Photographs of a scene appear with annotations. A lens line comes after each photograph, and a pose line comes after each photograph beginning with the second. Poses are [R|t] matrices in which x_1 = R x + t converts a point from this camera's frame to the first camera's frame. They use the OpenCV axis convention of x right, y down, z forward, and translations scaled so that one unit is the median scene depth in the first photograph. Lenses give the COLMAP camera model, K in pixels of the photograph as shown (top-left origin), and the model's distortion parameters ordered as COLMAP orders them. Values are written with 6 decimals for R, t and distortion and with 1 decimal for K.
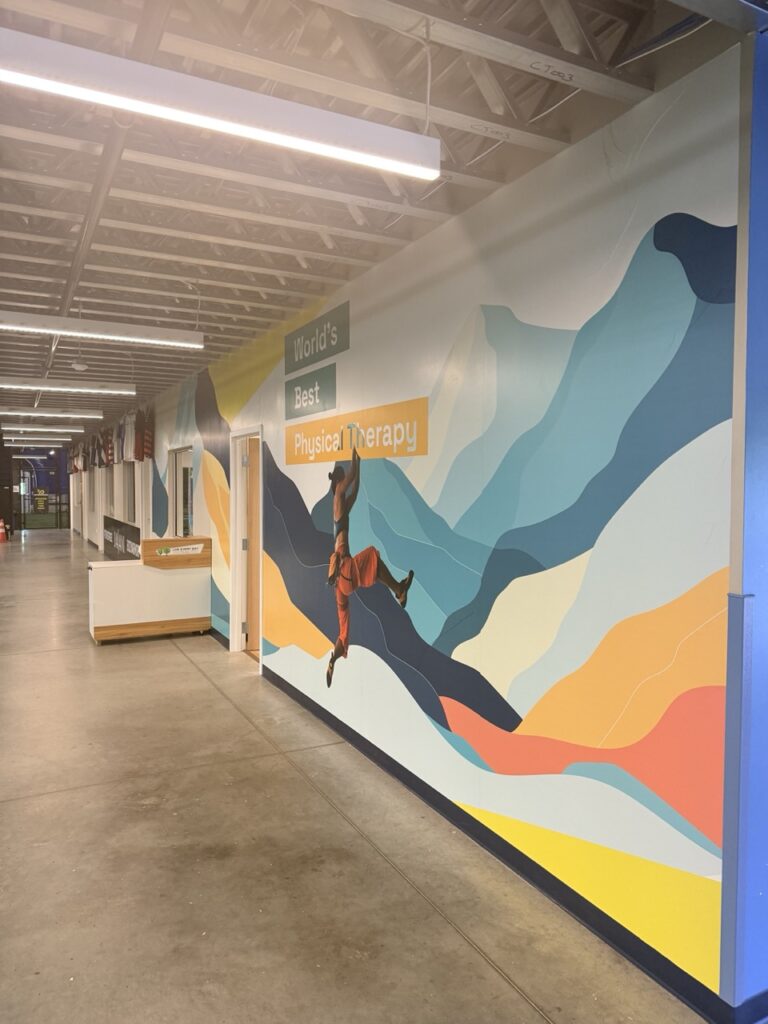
lens RADIAL K [[714.1, 0, 383.1], [0, 714.1, 505.8], [0, 0, 1]] dist [-0.041432, -0.002841]
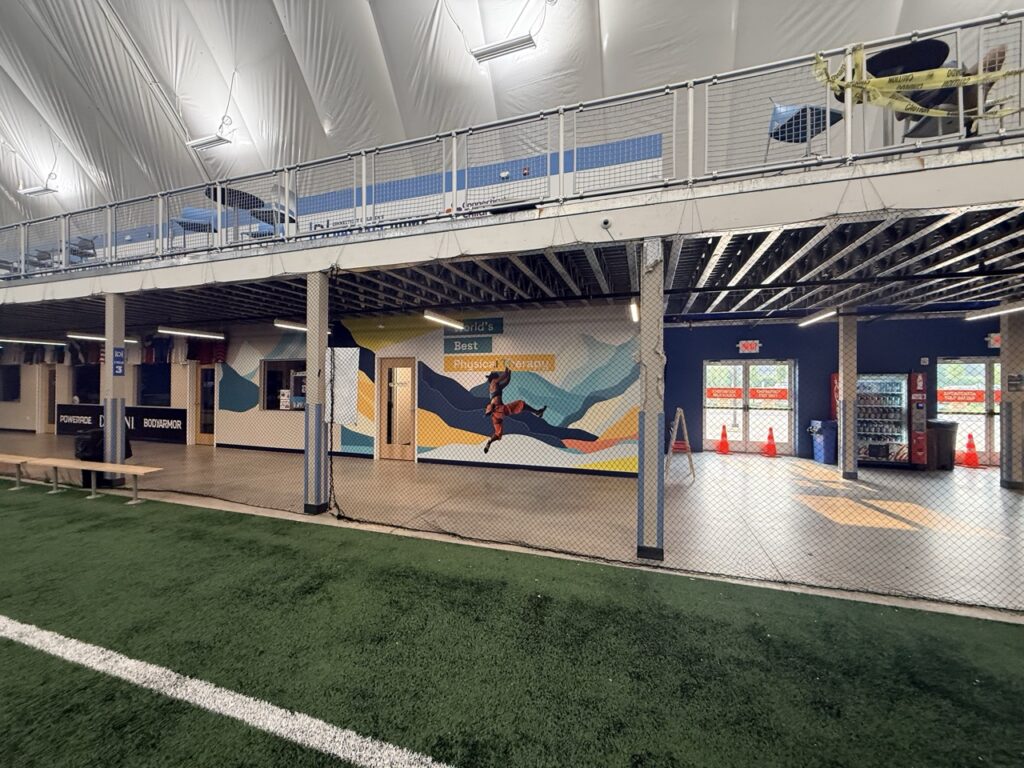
lens RADIAL K [[407.2, 0, 512.2], [0, 407.2, 382.7], [0, 0, 1]] dist [-0.001021, -0.000008]
pose [[0.711338, -0.000110, 0.702850, -0.676825], [0.017996, 0.999675, -0.018058, 0.007214], [-0.702619, 0.025494, 0.711109, -0.118914]]
